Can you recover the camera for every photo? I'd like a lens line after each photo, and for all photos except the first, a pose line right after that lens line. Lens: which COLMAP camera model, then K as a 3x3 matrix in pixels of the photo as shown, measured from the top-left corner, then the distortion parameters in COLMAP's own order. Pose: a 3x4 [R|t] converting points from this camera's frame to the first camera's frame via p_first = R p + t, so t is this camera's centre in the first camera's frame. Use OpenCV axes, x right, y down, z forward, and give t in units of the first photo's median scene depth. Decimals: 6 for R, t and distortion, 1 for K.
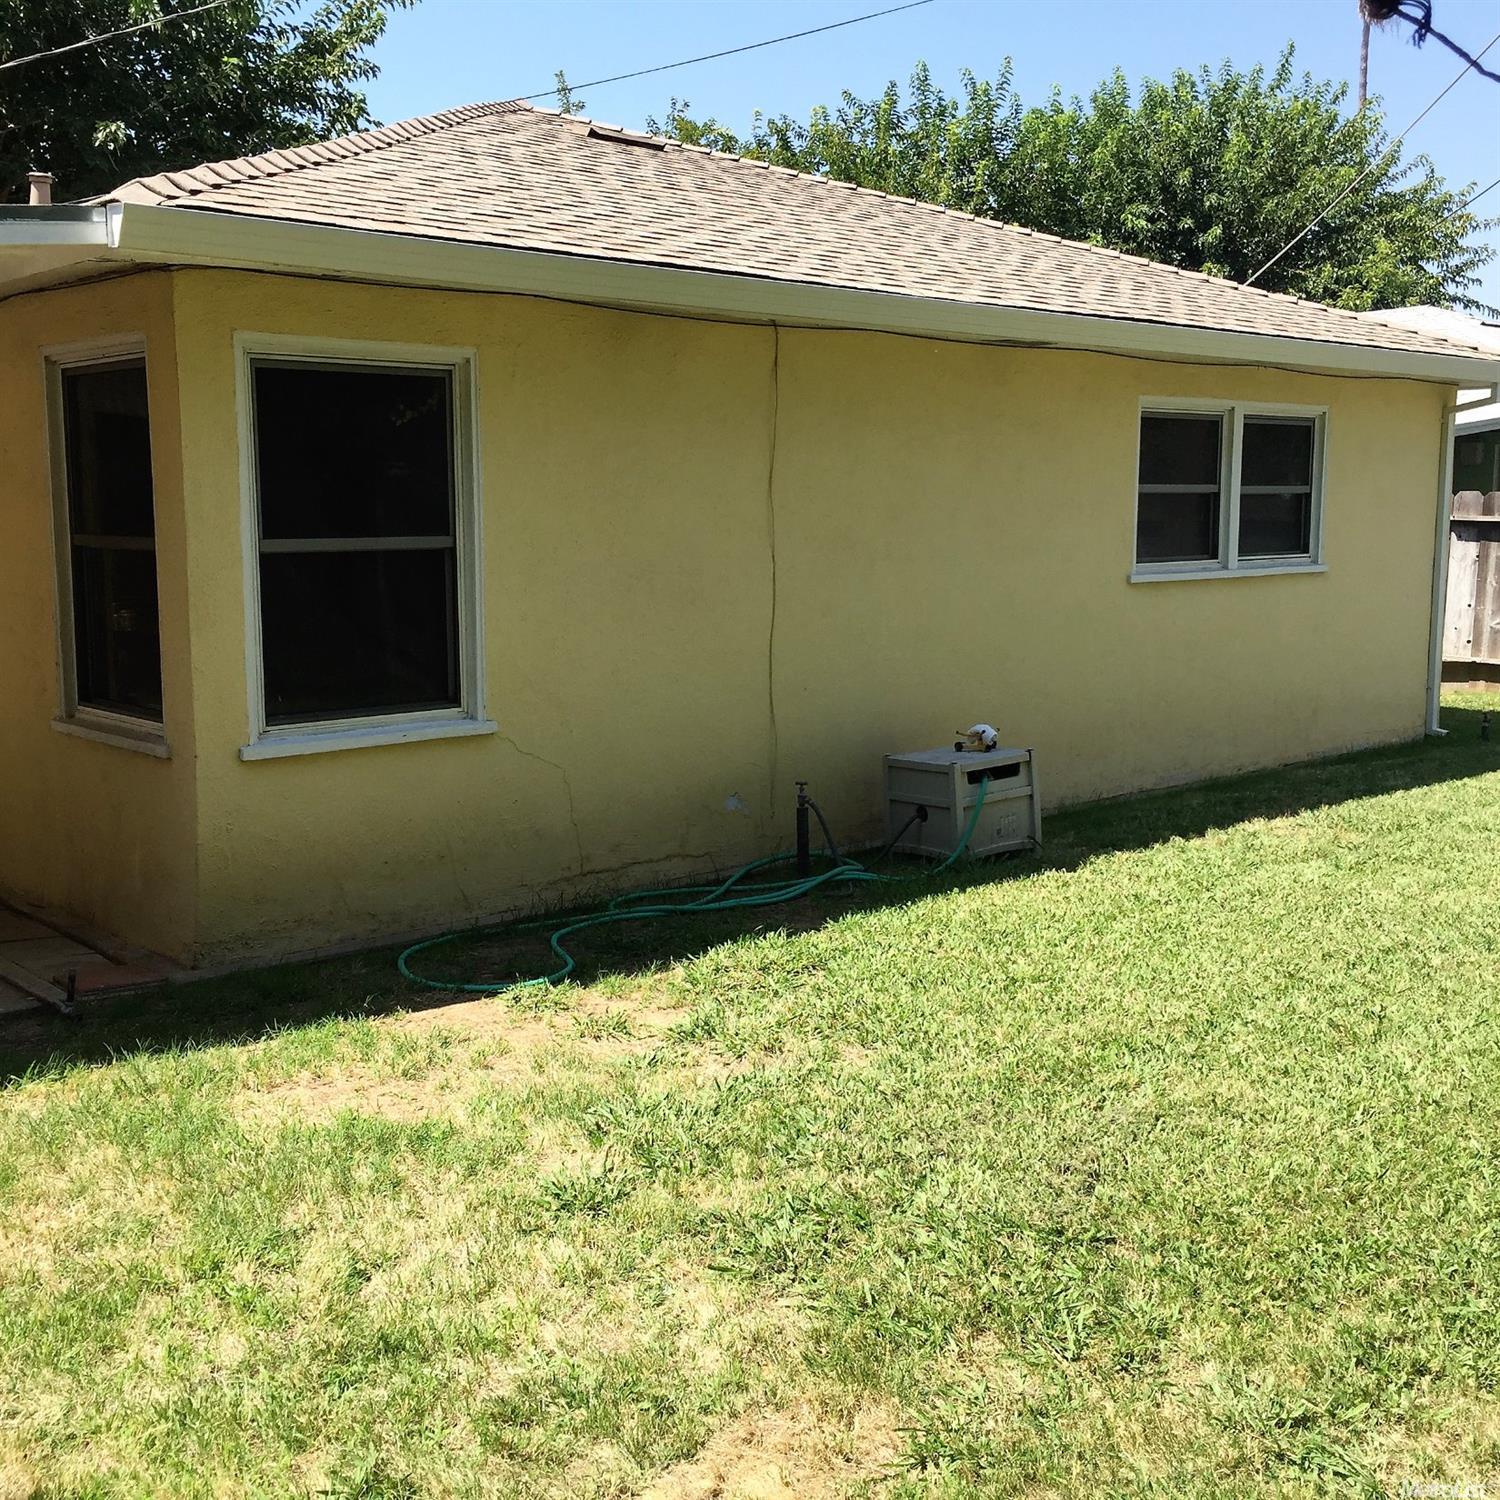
lens RADIAL K [[1711.9, 0, 750.6], [0, 1711.9, 763.6], [0, 0, 1]] dist [0.042175, 0.000000]
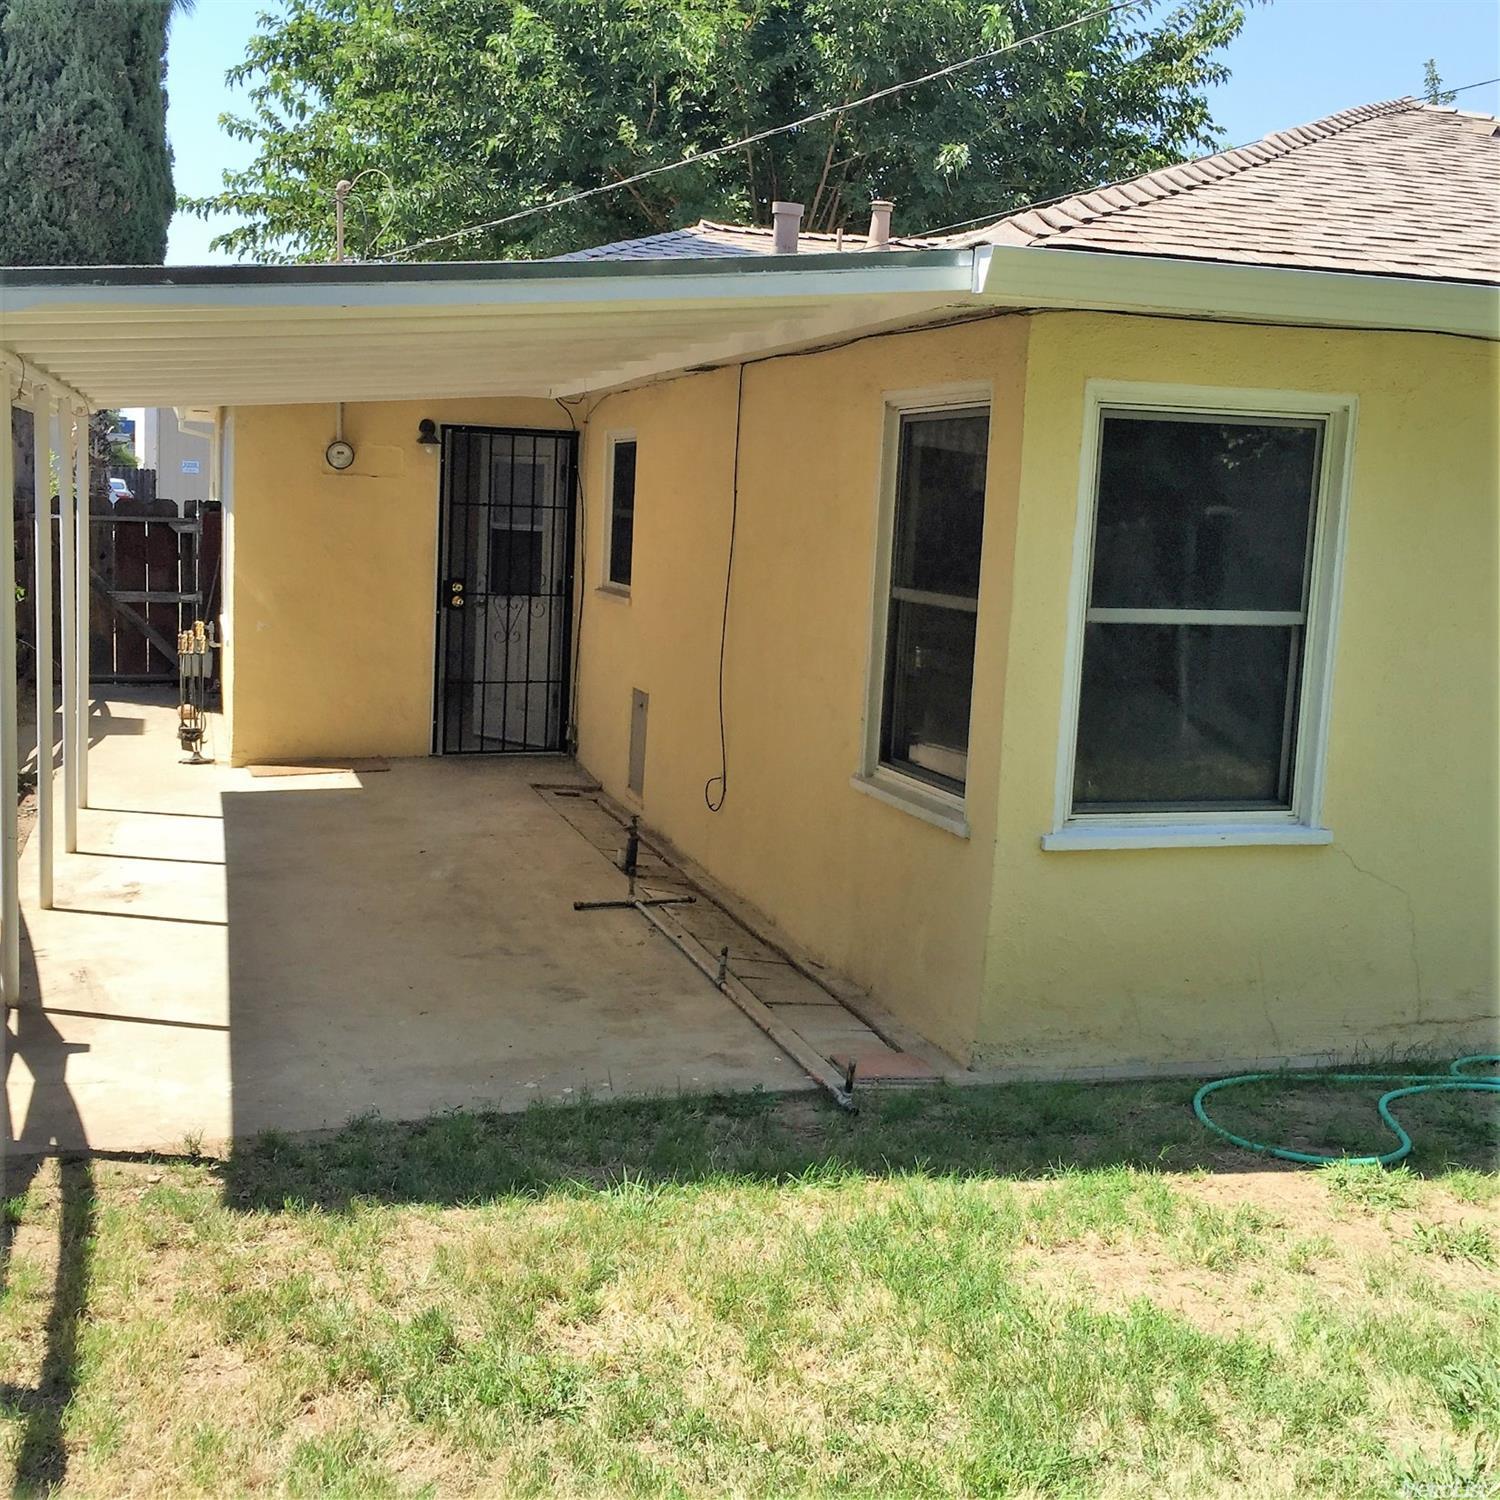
lens RADIAL K [[1711.9, 0, 742.5], [0, 1711.9, 739.0], [0, 0, 1]] dist [0.042175, 0.000000]
pose [[0.909923, 0.099118, -0.402761, -0.082774], [-0.103541, 0.994566, 0.010837, -0.053982], [0.401646, 0.031842, 0.915241, 0.106252]]
